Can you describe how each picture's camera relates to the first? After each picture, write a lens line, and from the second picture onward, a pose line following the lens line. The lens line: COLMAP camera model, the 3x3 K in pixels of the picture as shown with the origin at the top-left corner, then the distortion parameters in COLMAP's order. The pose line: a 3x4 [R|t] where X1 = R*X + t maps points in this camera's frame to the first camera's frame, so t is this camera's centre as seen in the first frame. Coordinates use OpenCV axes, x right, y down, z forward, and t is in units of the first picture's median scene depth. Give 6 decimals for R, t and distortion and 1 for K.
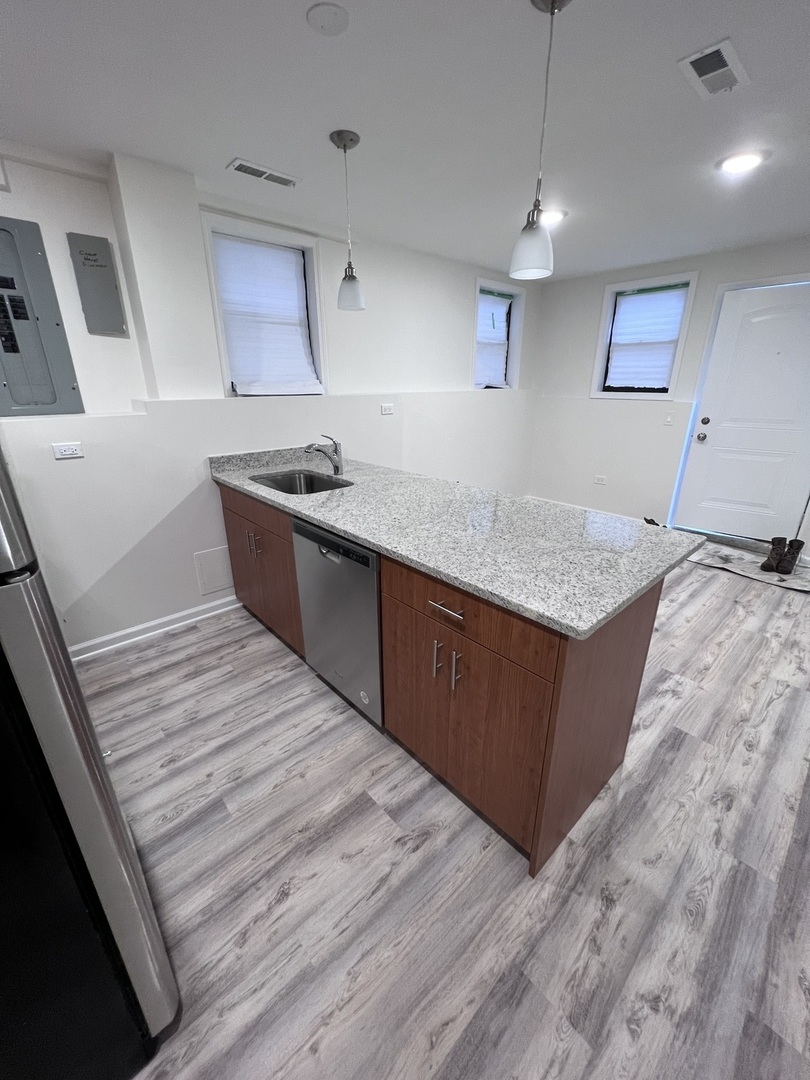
lens RADIAL K [[432.6, 0, 405.0], [0, 432.6, 540.0], [0, 0, 1]] dist [-0.000222, -0.000208]
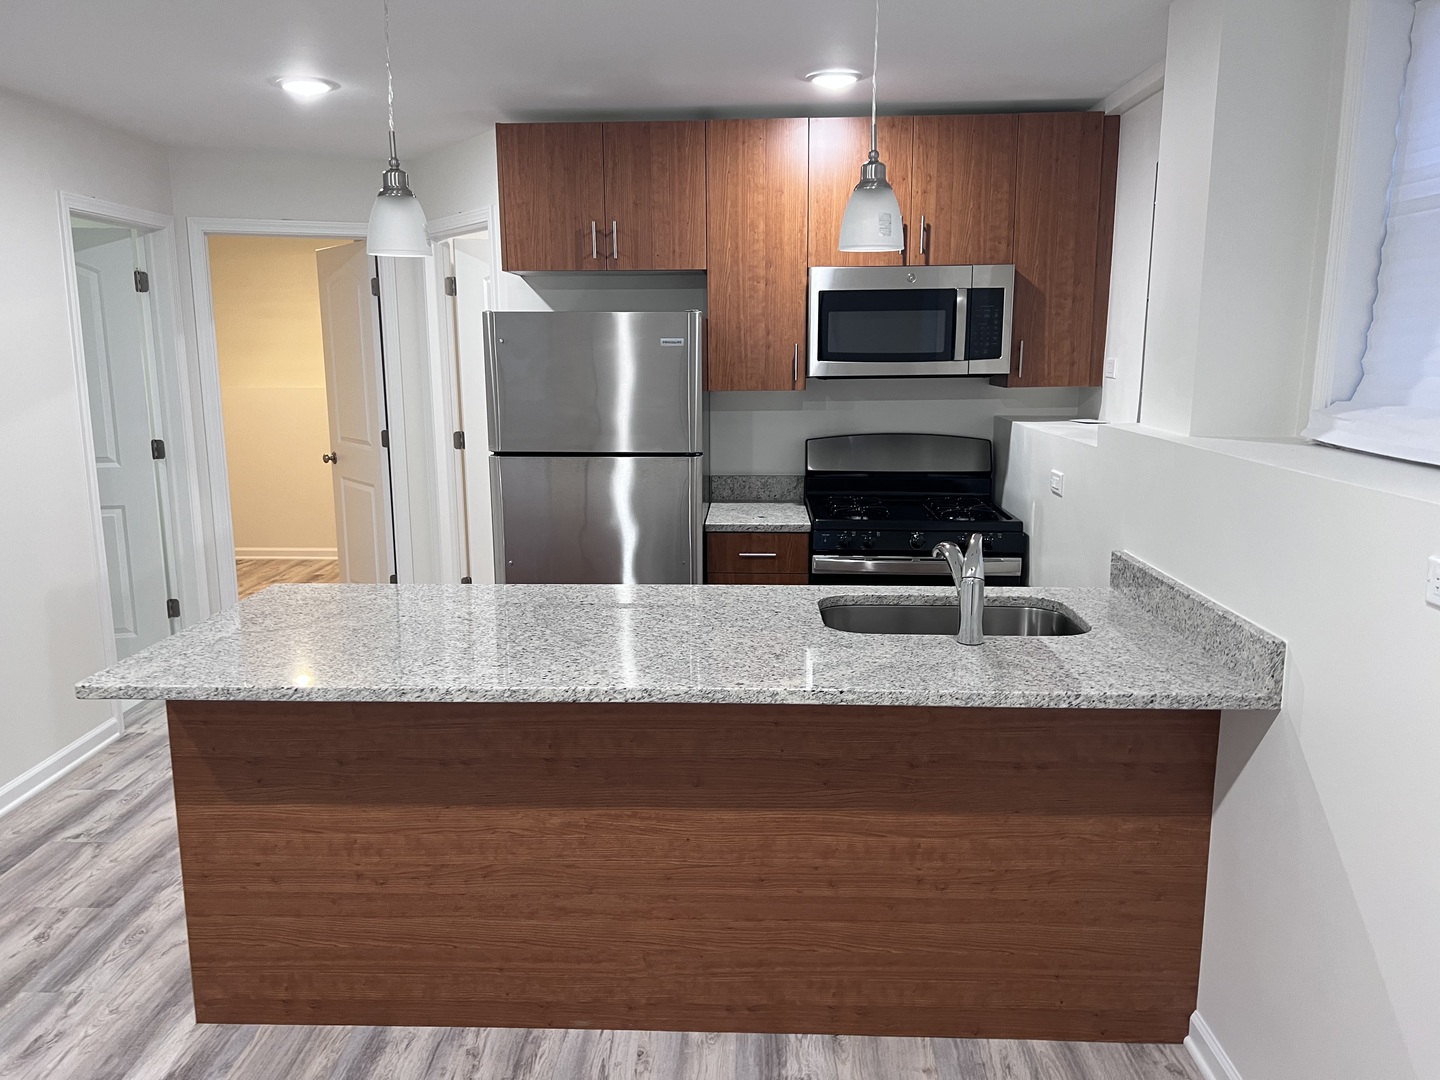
lens RADIAL K [[1082.8, 0, 720.0], [0, 1082.8, 540.0], [0, 0, 1]] dist [0.059831, -0.075400]
pose [[-0.694072, 0.134941, -0.707146, 1.218396], [-0.244555, 0.879667, 0.407896, -1.052549], [0.677095, 0.456045, -0.577552, 2.549829]]
